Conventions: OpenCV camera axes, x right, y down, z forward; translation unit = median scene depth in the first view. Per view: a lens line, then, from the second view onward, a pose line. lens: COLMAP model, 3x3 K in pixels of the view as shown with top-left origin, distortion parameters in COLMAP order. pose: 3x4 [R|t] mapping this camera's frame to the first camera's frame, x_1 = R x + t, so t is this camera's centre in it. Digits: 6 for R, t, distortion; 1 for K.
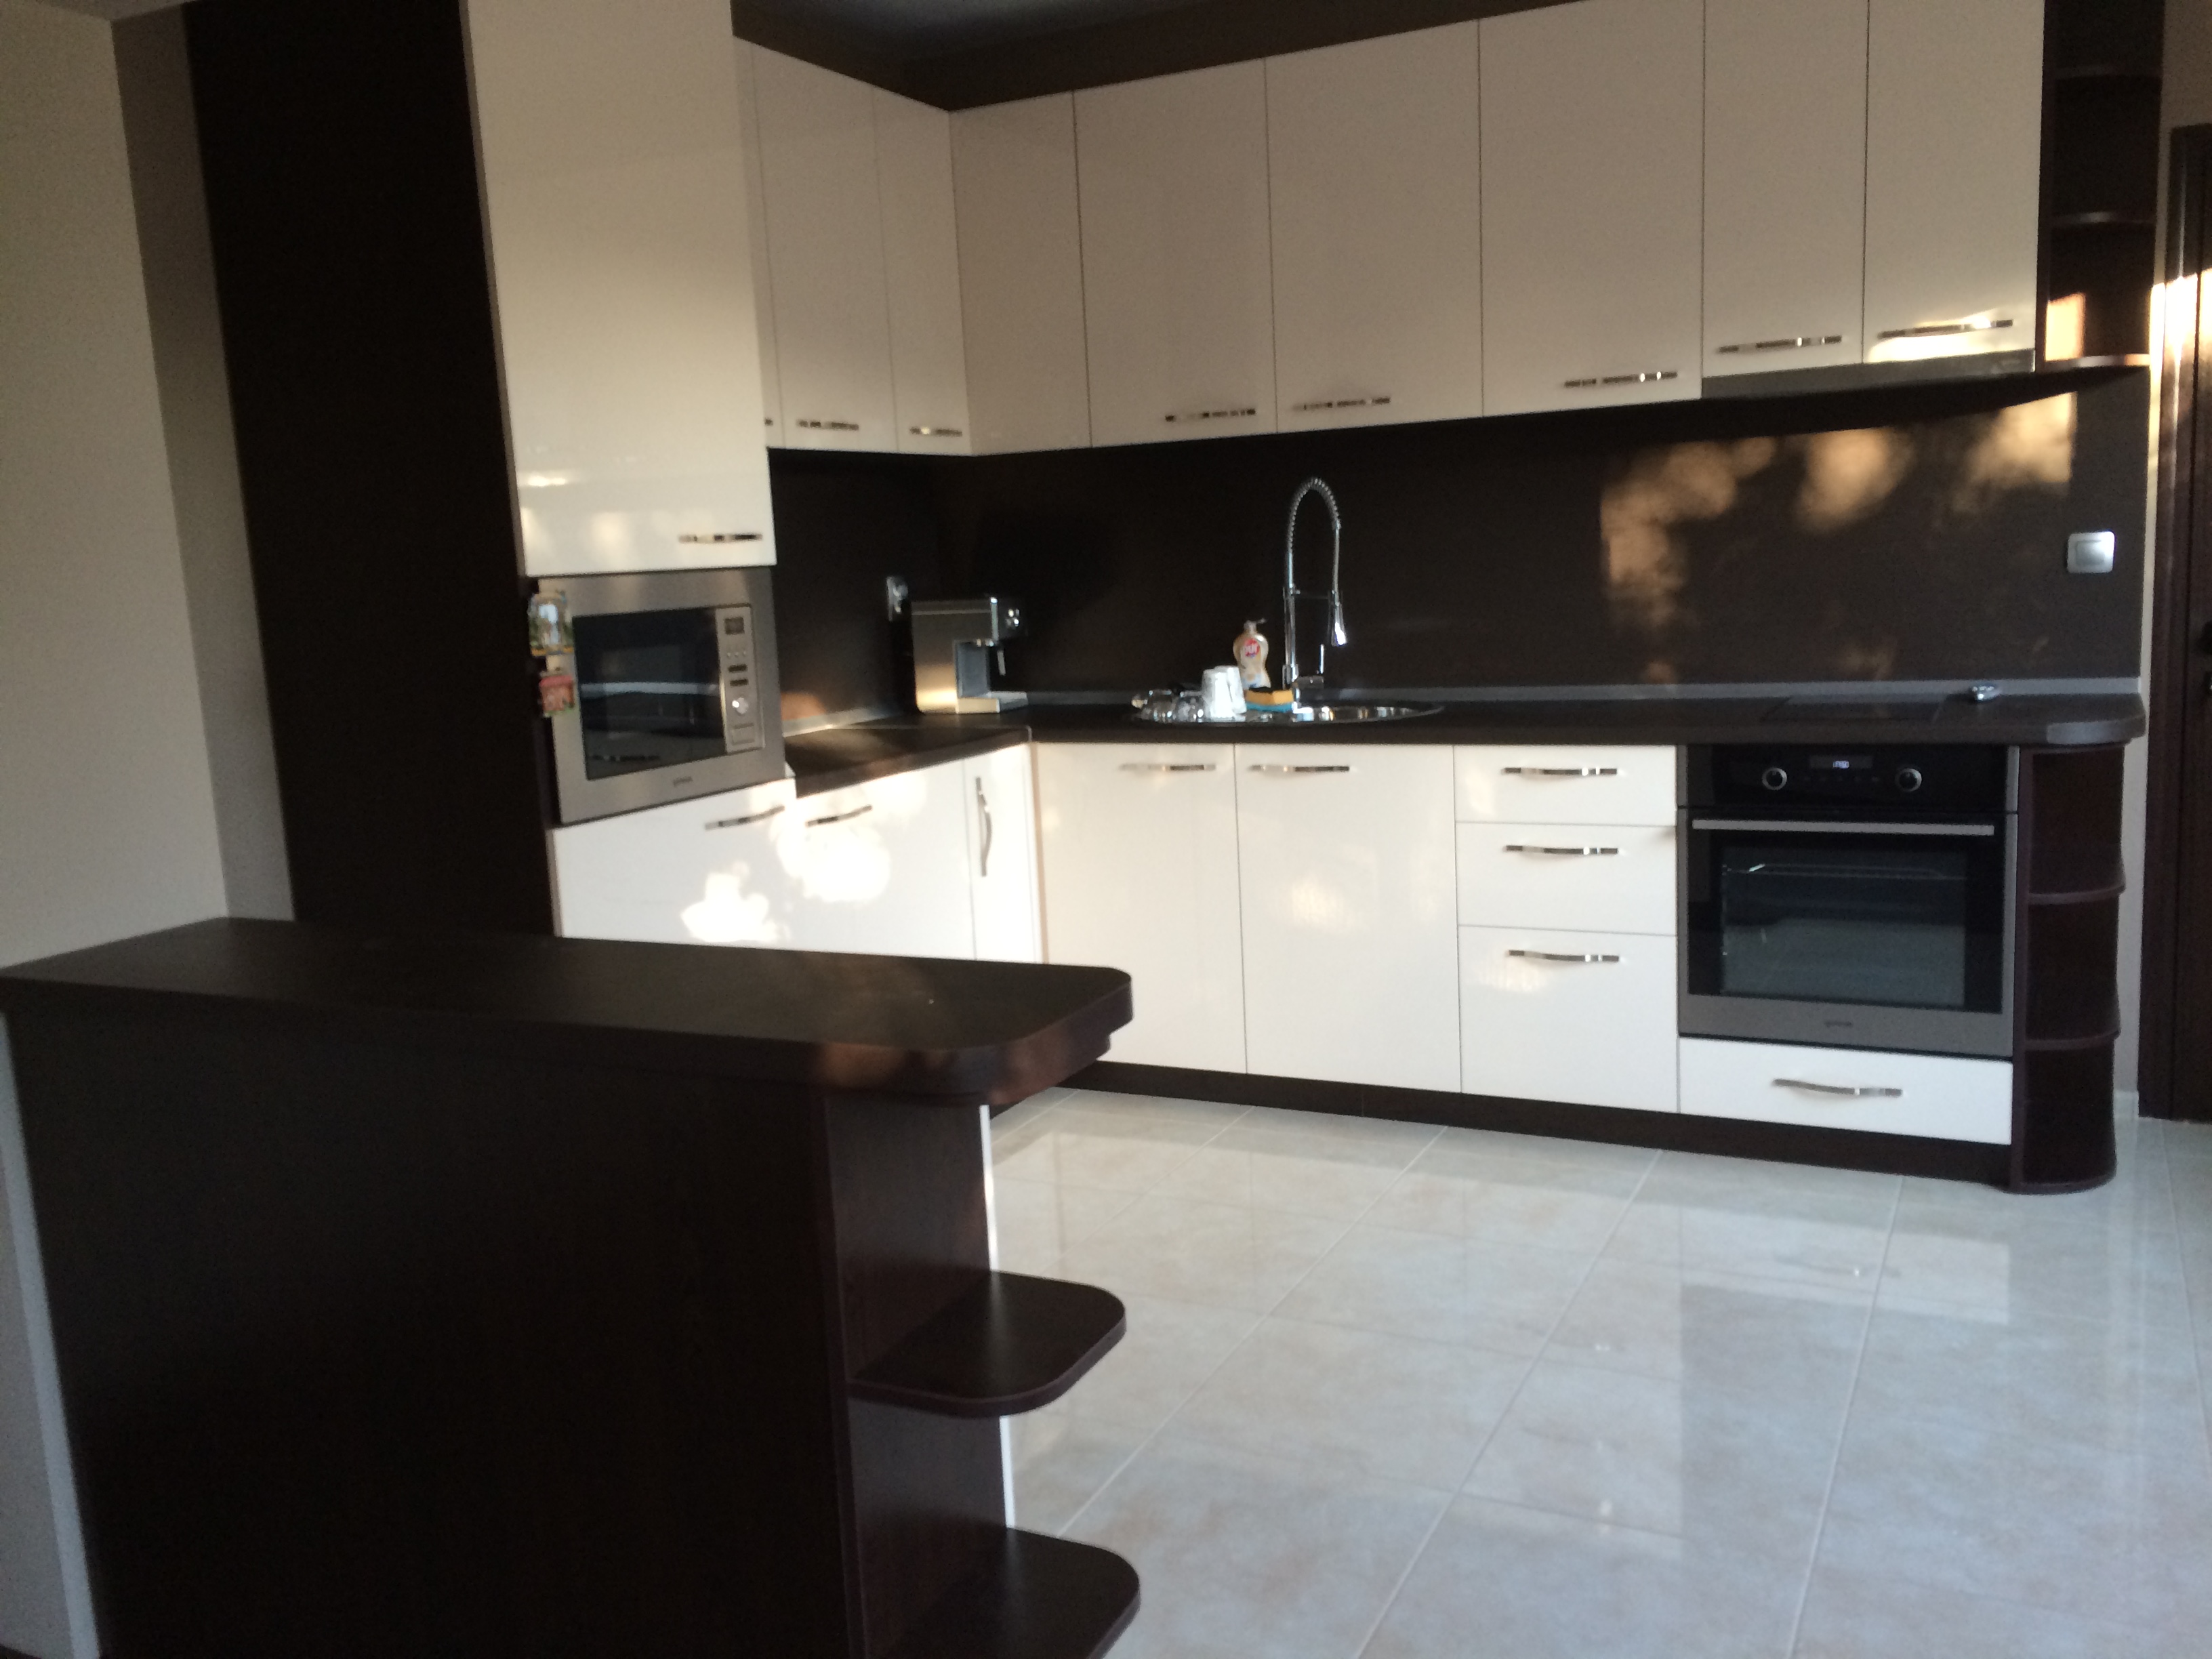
lens RADIAL K [[1911.8, 0, 1102.0], [0, 1911.8, 848.0], [0, 0, 1]] dist [0.081506, -0.093215]
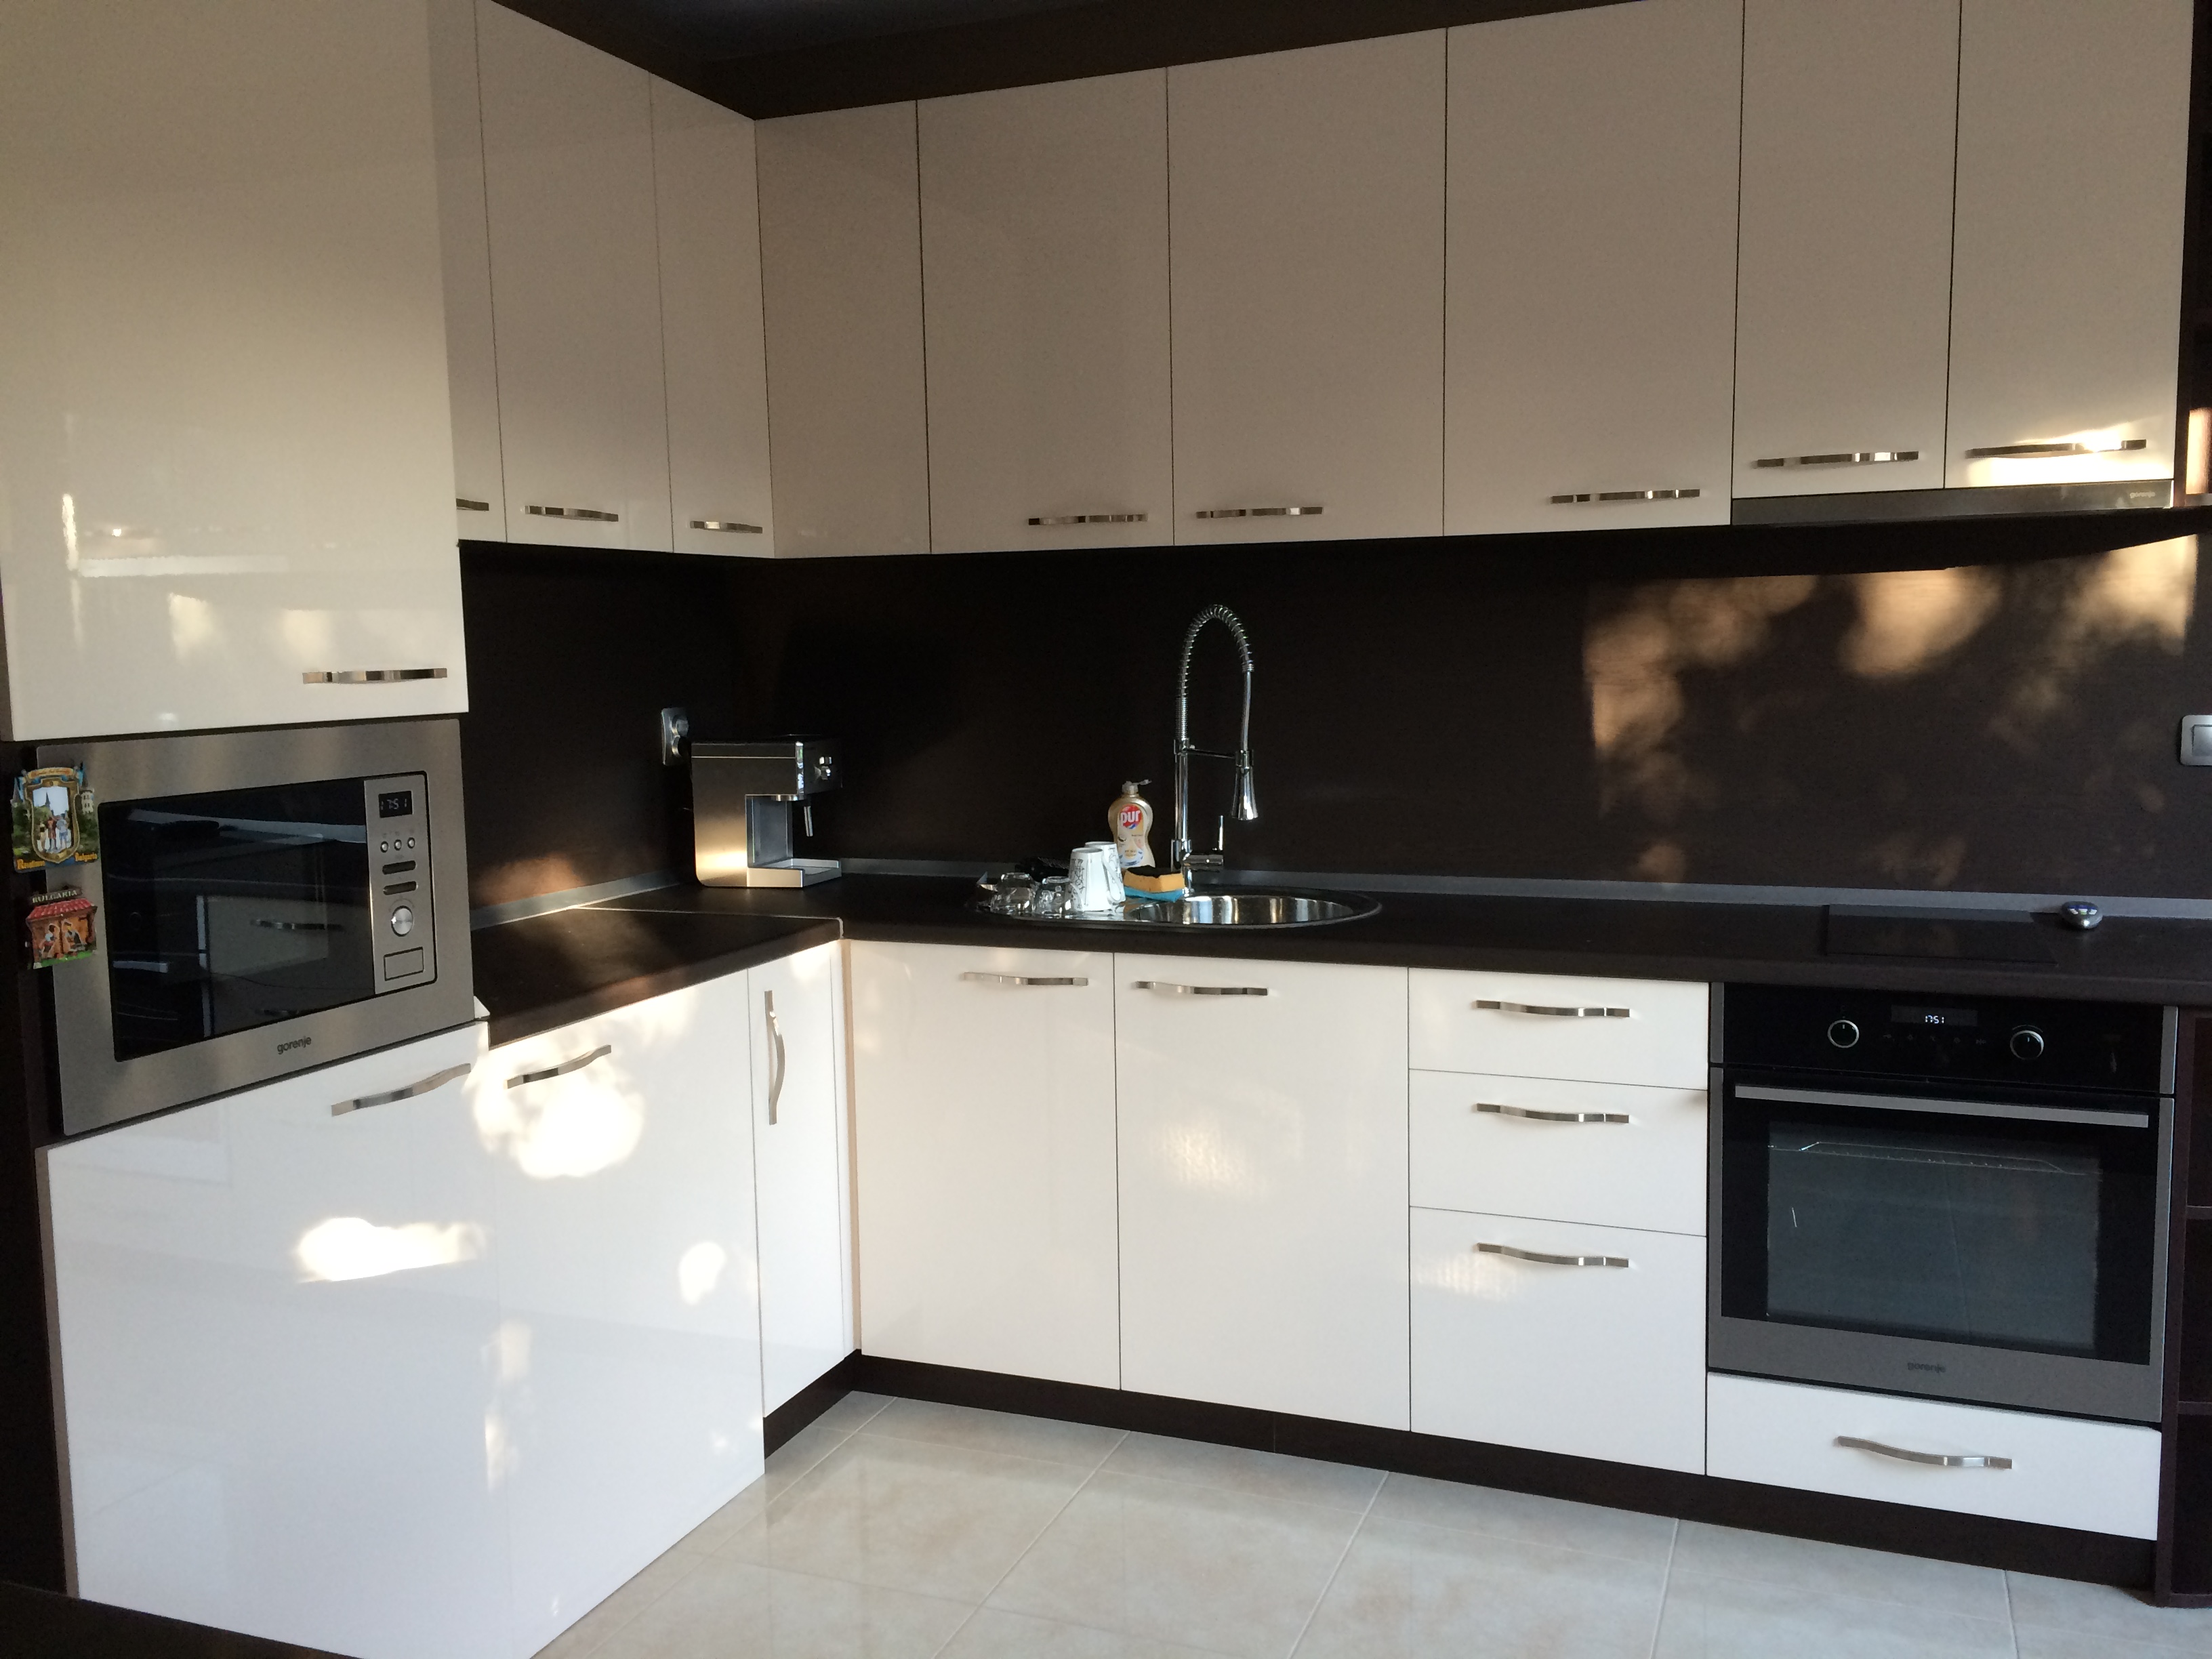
lens RADIAL K [[1911.8, 0, 1103.8], [0, 1911.8, 837.5], [0, 0, 1]] dist [0.081506, -0.093215]
pose [[0.995529, 0.022520, 0.091731, -0.005281], [-0.017709, 0.998441, -0.052932, -0.063958], [-0.092780, 0.051071, 0.994376, 0.267228]]
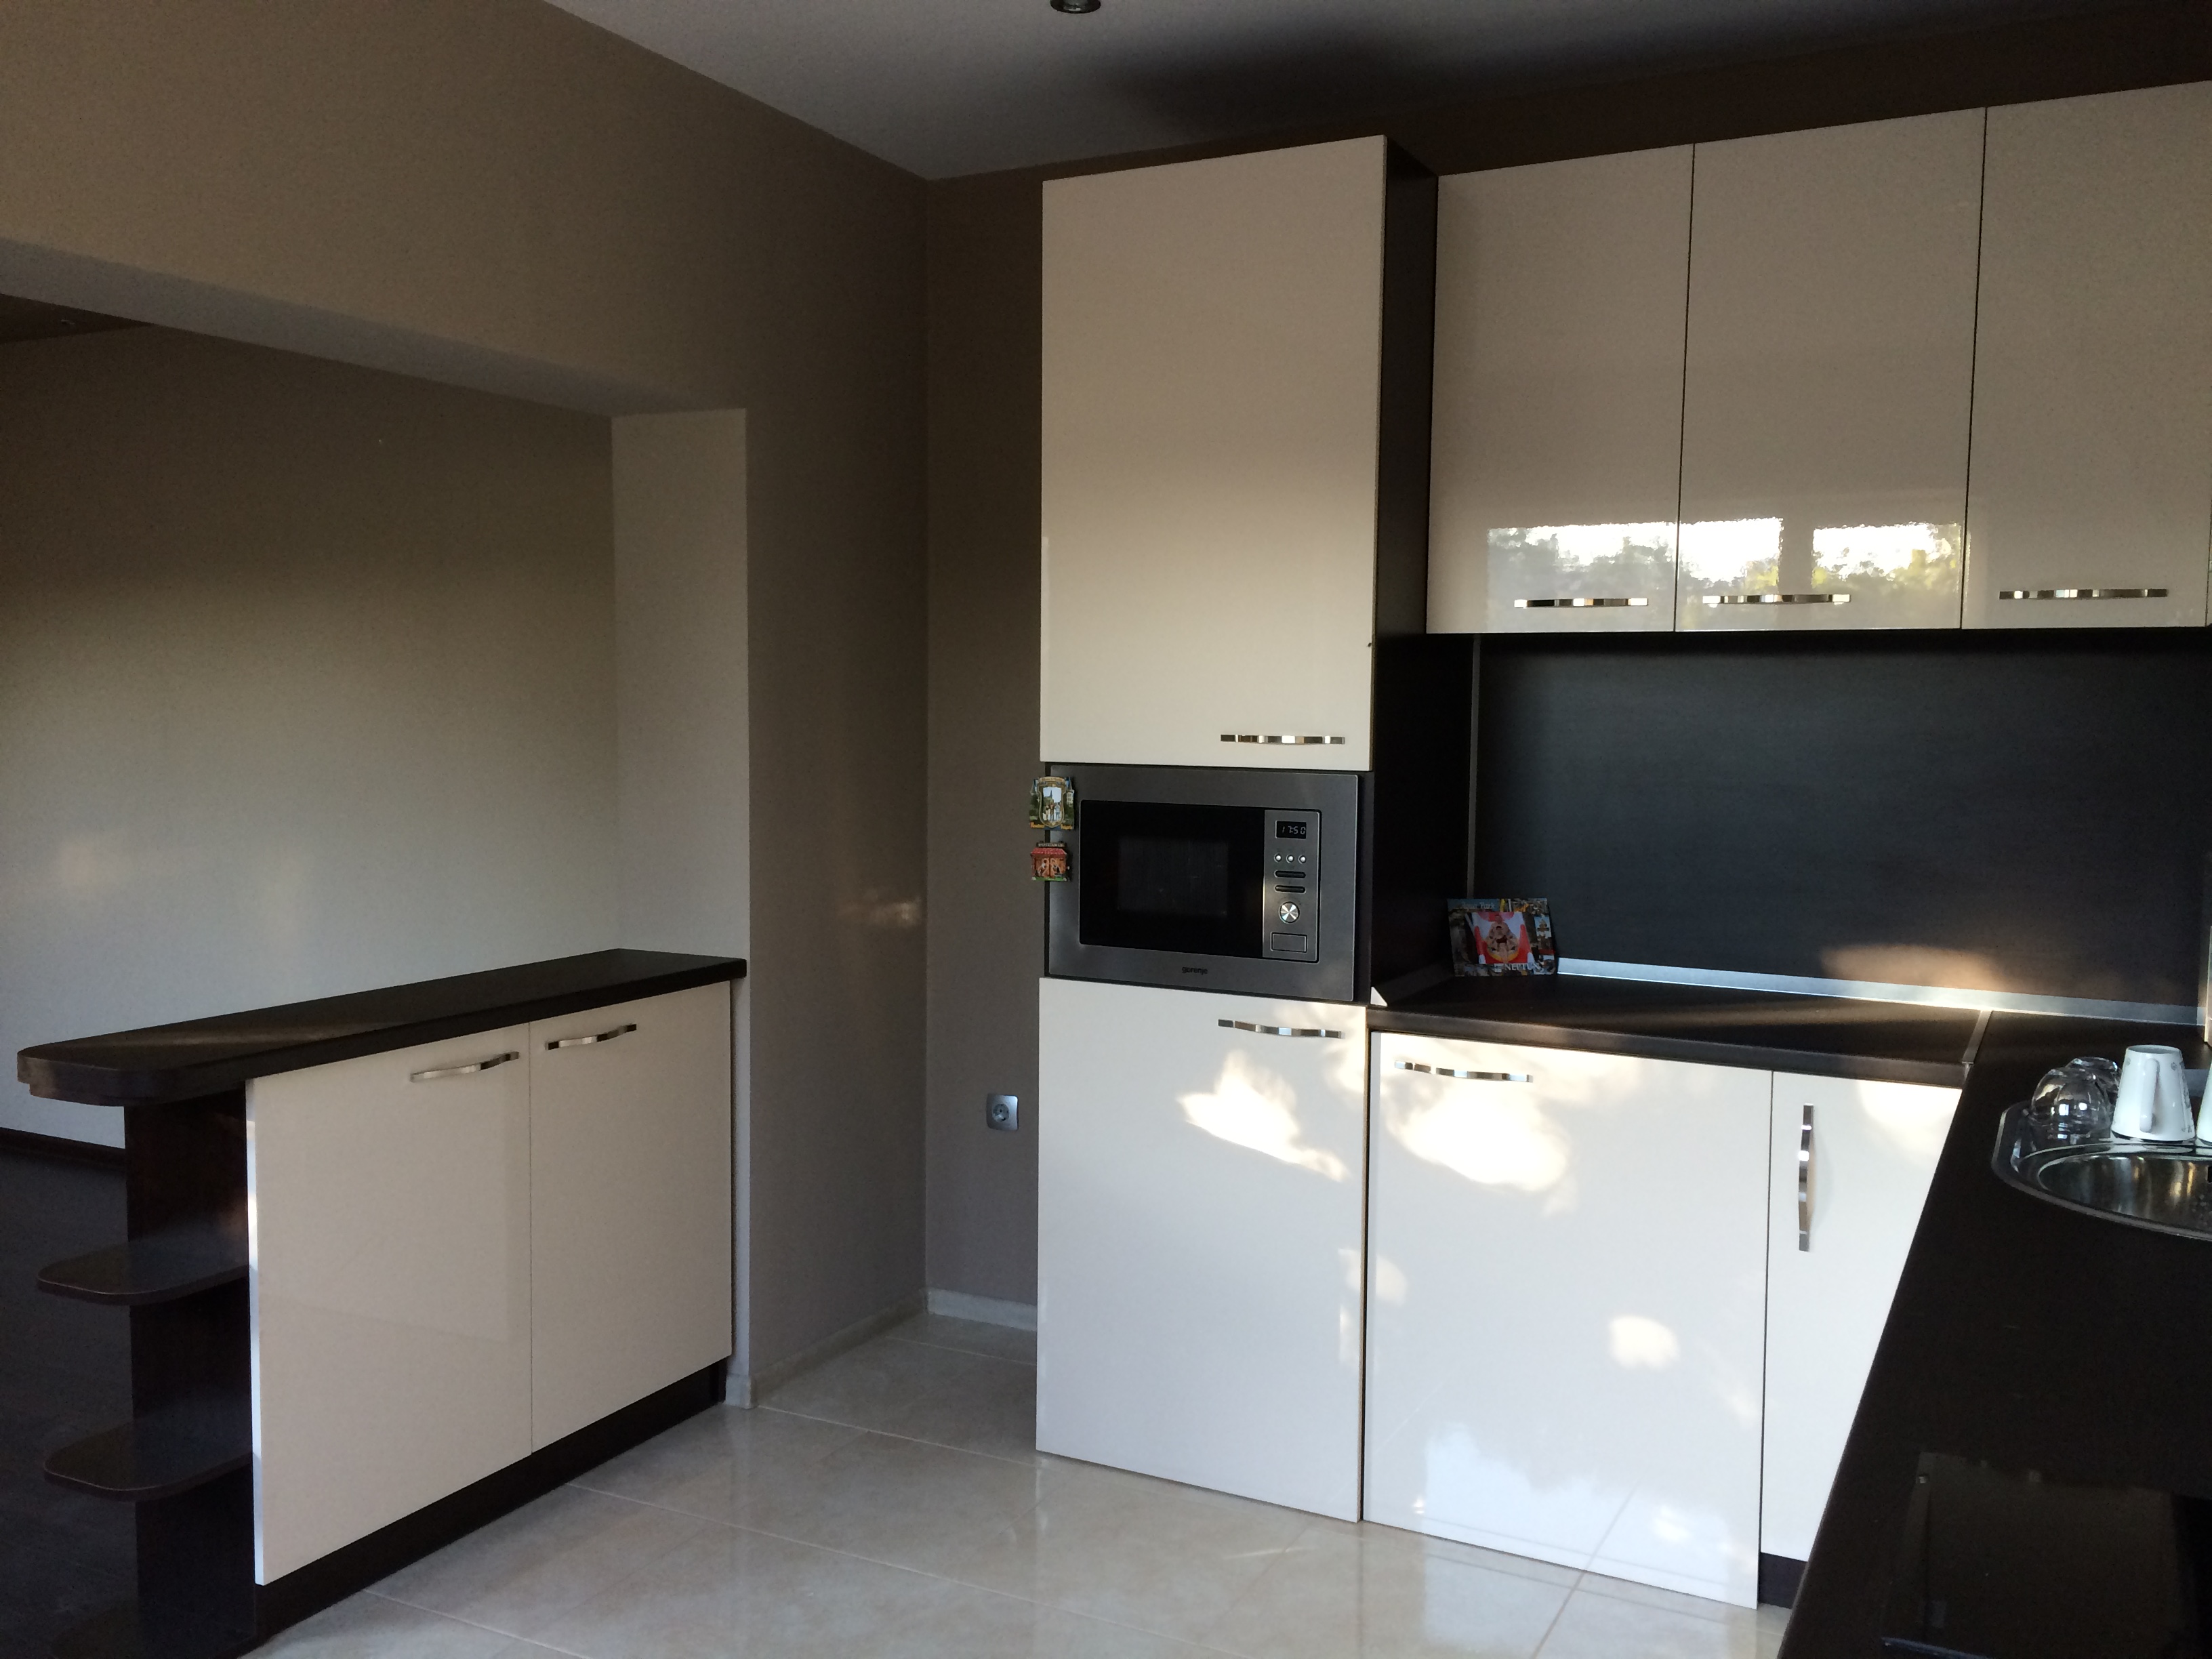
lens RADIAL K [[1911.8, 0, 1017.7], [0, 1911.8, 816.2], [0, 0, 1]] dist [0.081506, -0.093215]
pose [[-0.039320, 0.121113, -0.991860, 0.666798], [-0.160151, 0.979031, 0.125895, -0.193927], [0.986309, 0.163798, -0.019099, 0.774536]]
